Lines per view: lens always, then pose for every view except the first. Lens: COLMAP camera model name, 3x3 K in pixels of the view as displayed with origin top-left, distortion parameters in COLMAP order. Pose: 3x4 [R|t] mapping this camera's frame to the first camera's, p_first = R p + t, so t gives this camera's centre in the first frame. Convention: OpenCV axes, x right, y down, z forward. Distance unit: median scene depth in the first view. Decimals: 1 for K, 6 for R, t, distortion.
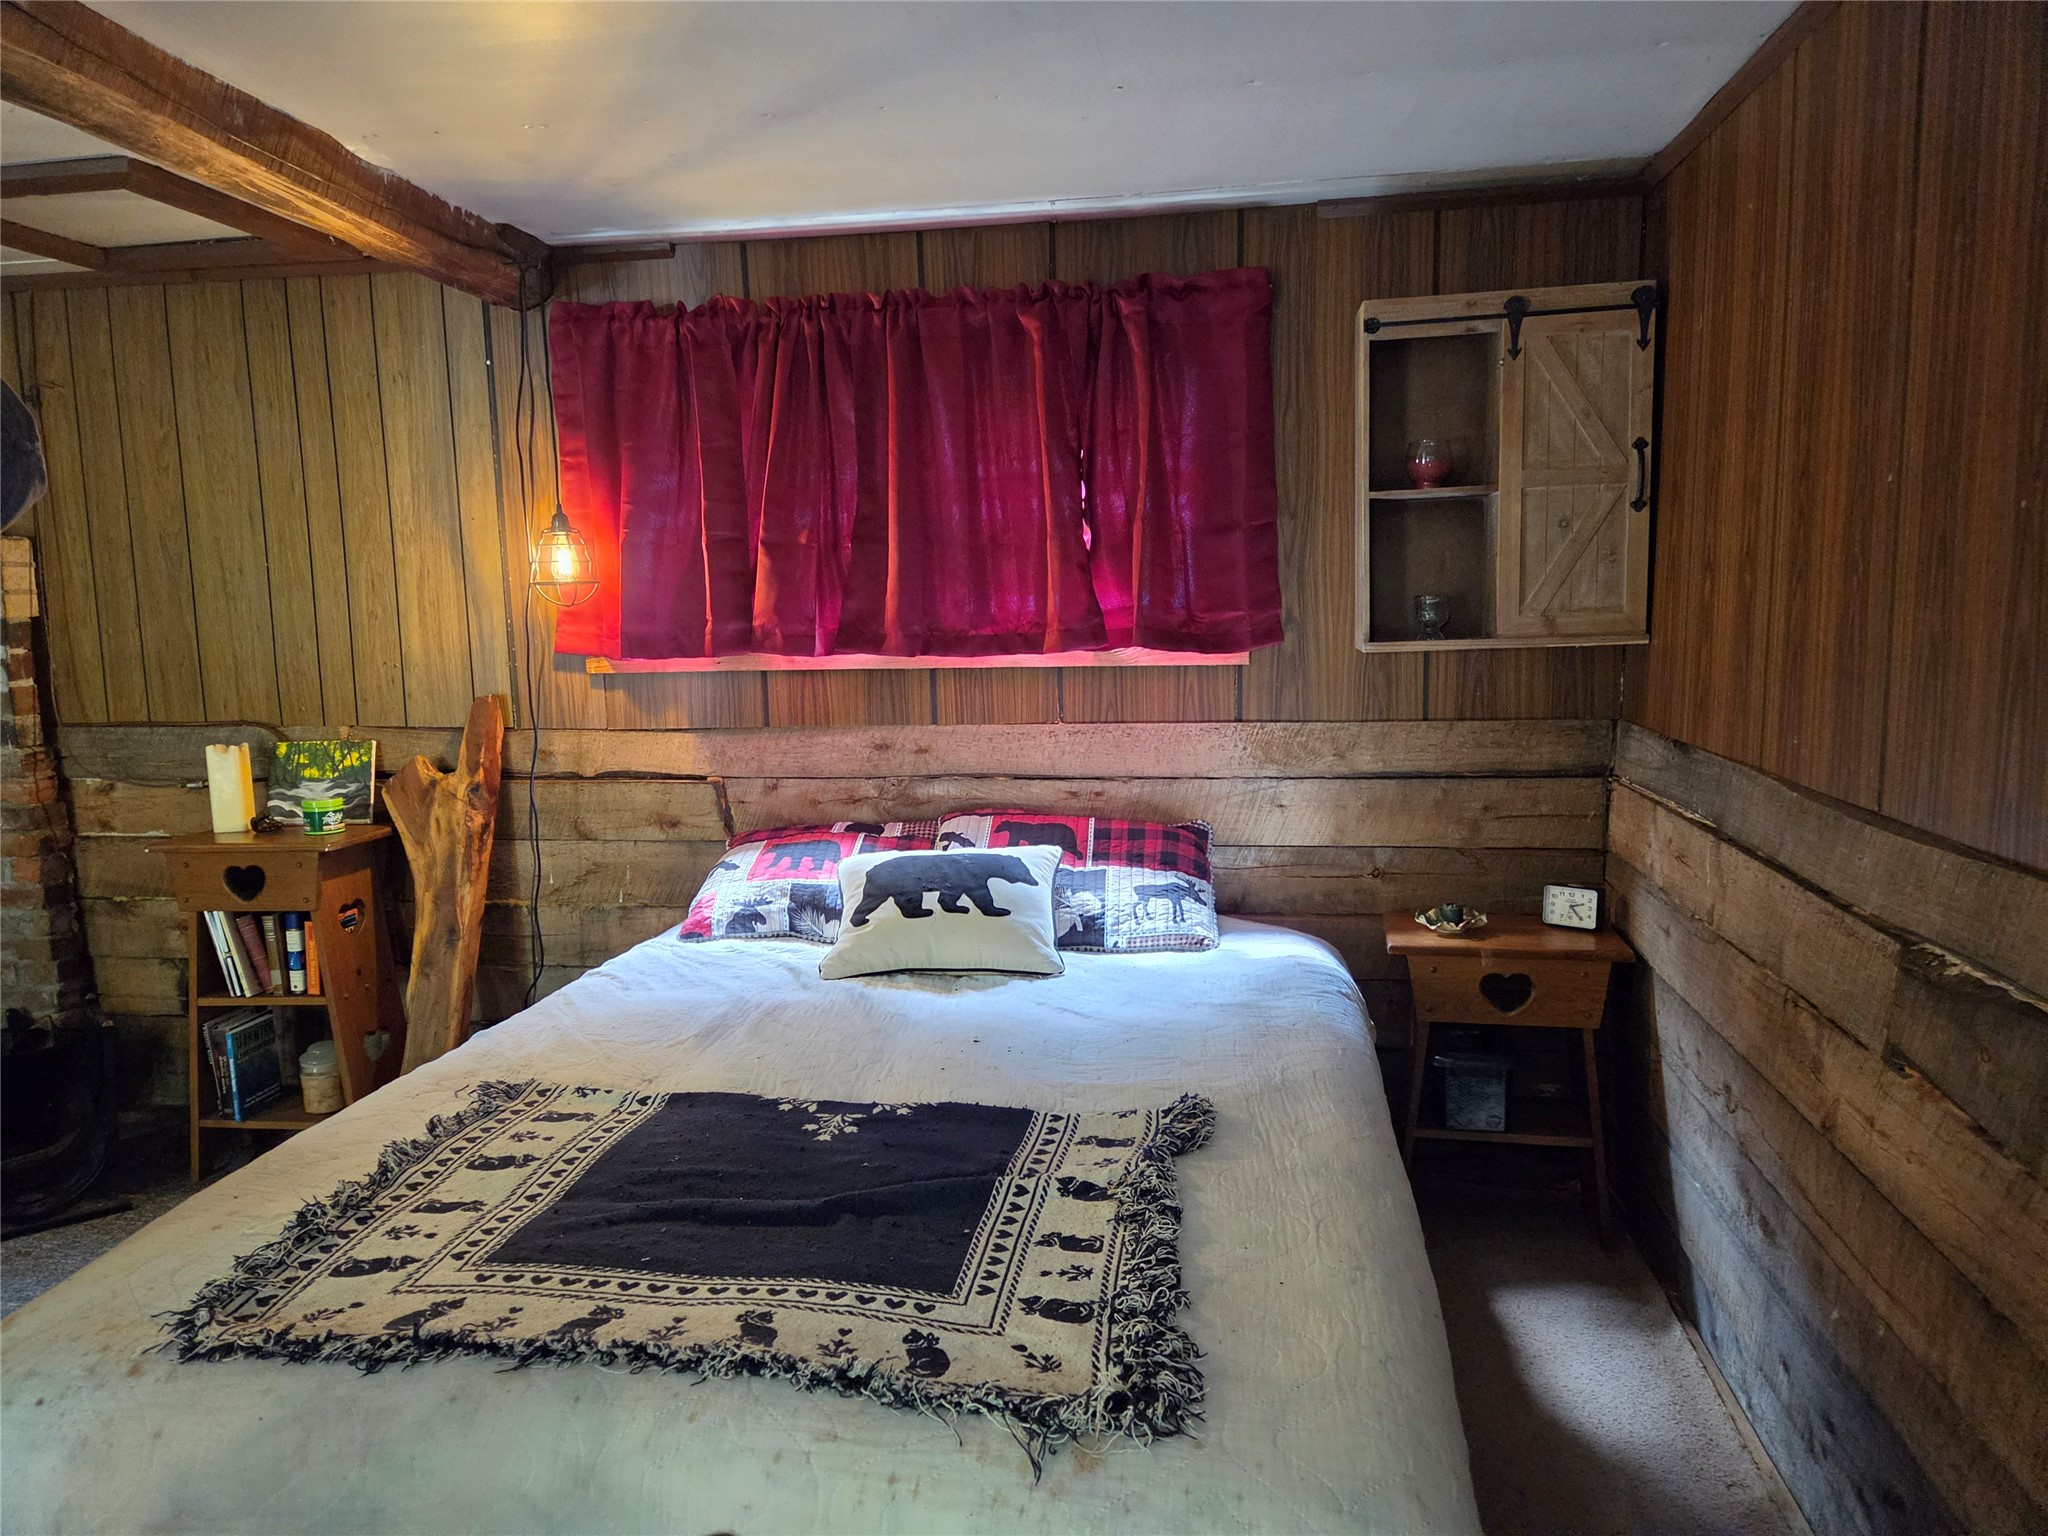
lens RADIAL K [[1352.5, 0, 1024.0], [0, 1352.5, 768.0], [0, 0, 1]] dist [0.046311, 0.000363]
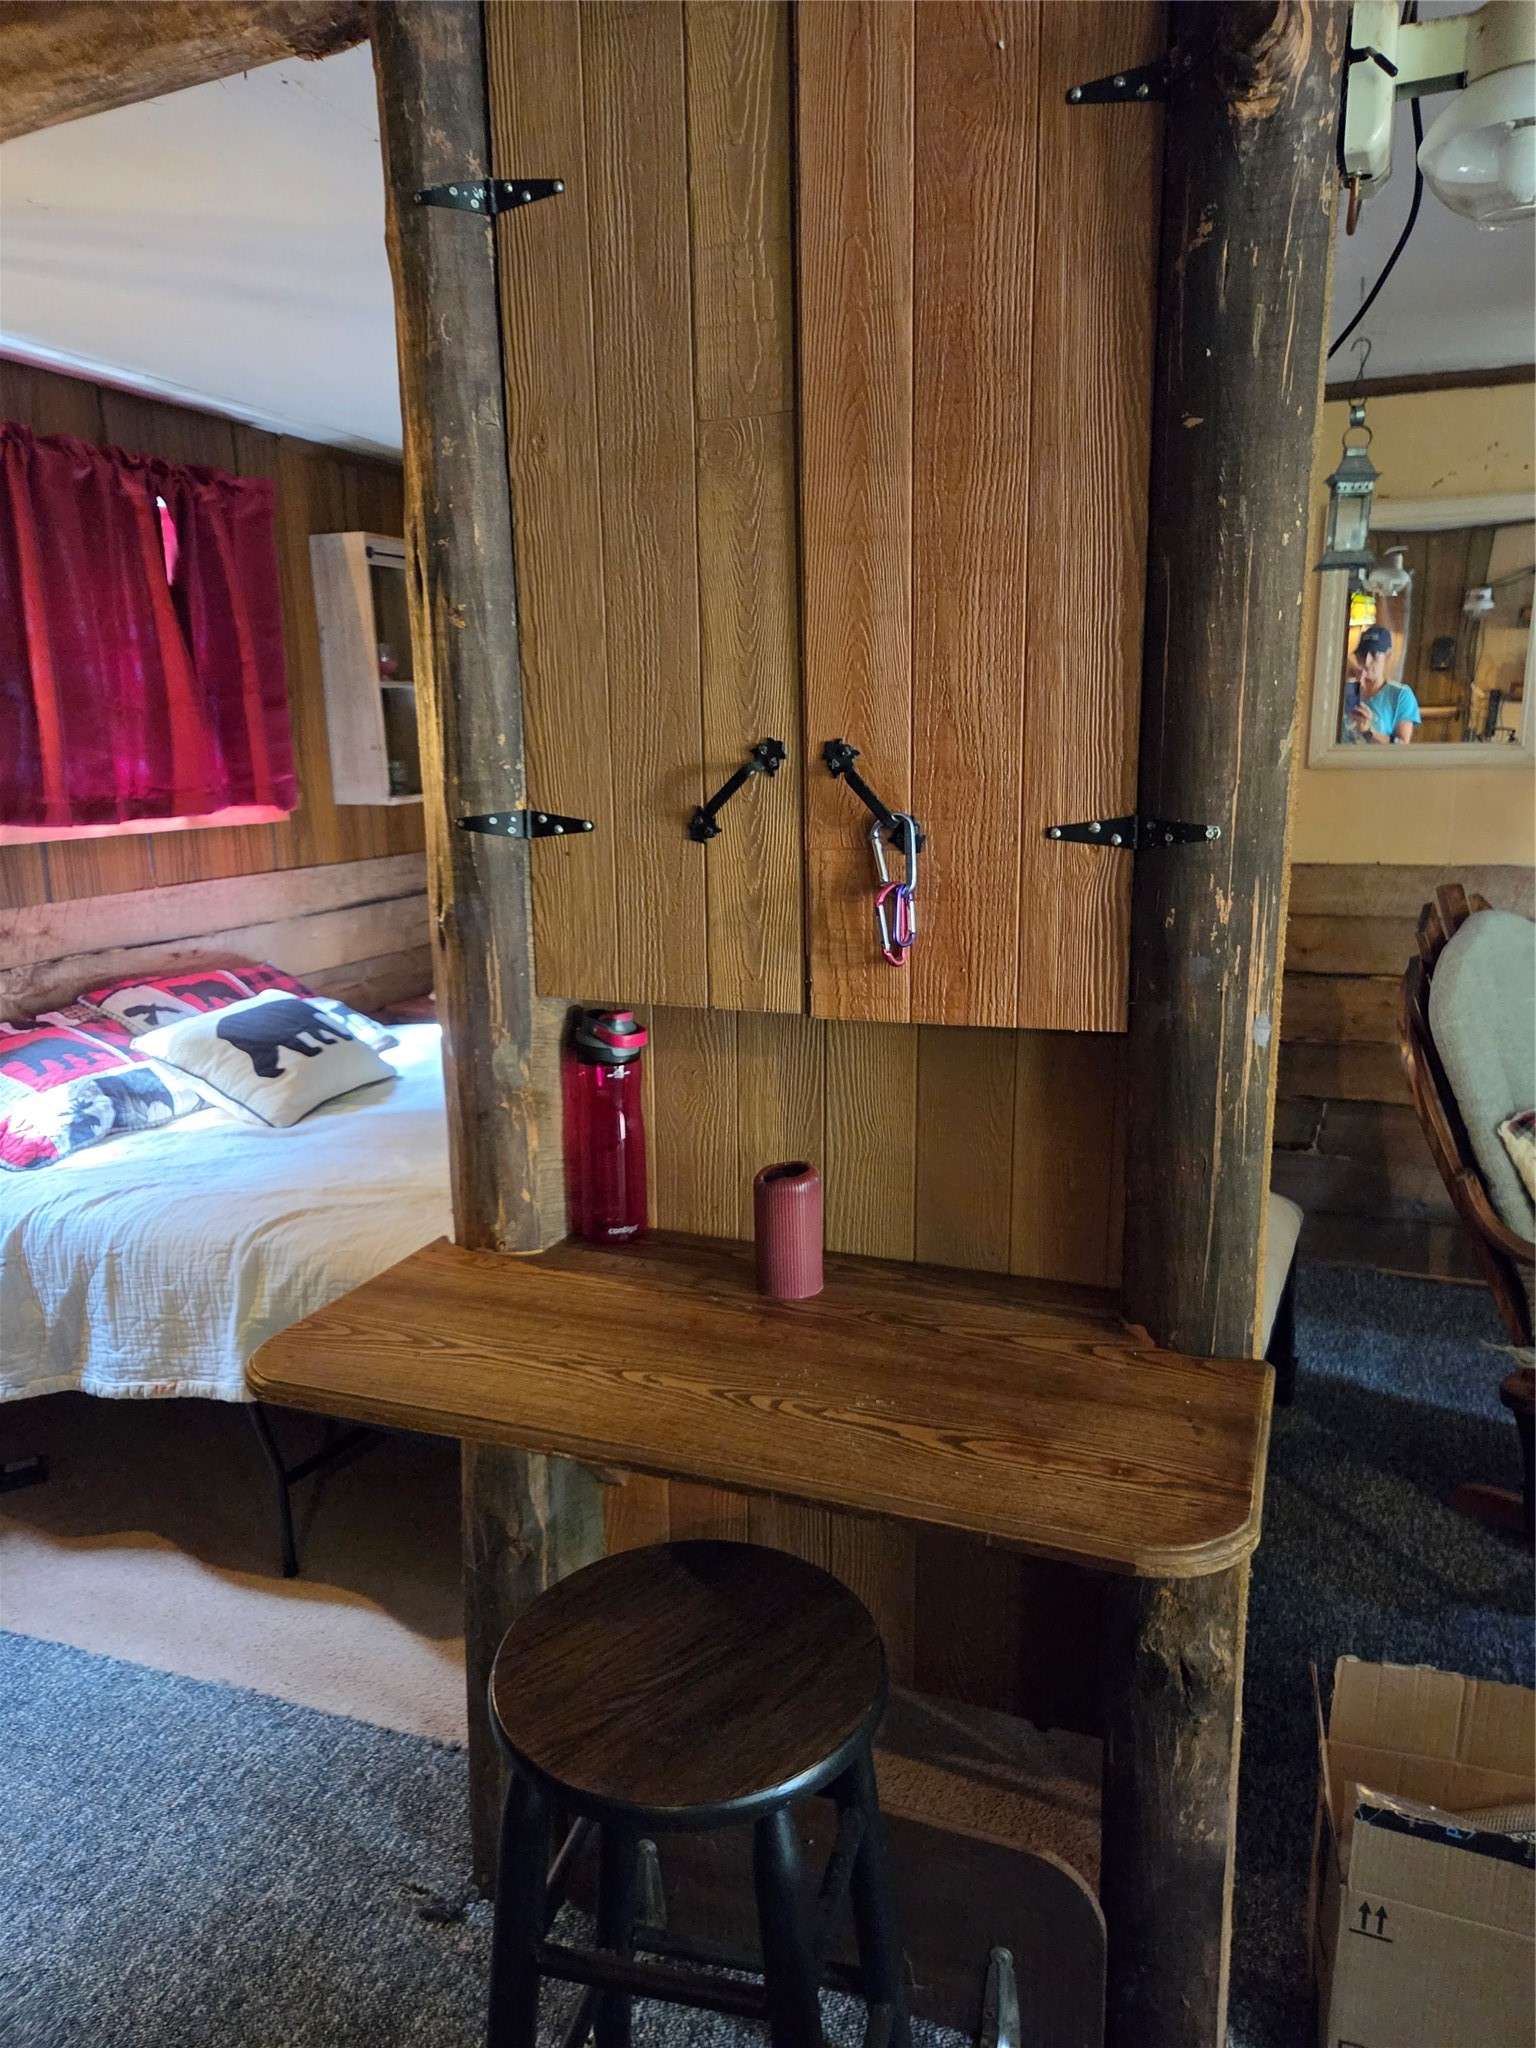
lens RADIAL K [[1358.2, 0, 768.0], [0, 1358.2, 1024.0], [0, 0, 1]] dist [0.005995, 0.000364]
pose [[0.224528, -0.183660, 0.957004, -0.941204], [0.140448, 0.977924, 0.154724, -0.029010], [-0.964293, 0.099669, 0.245366, 0.339981]]
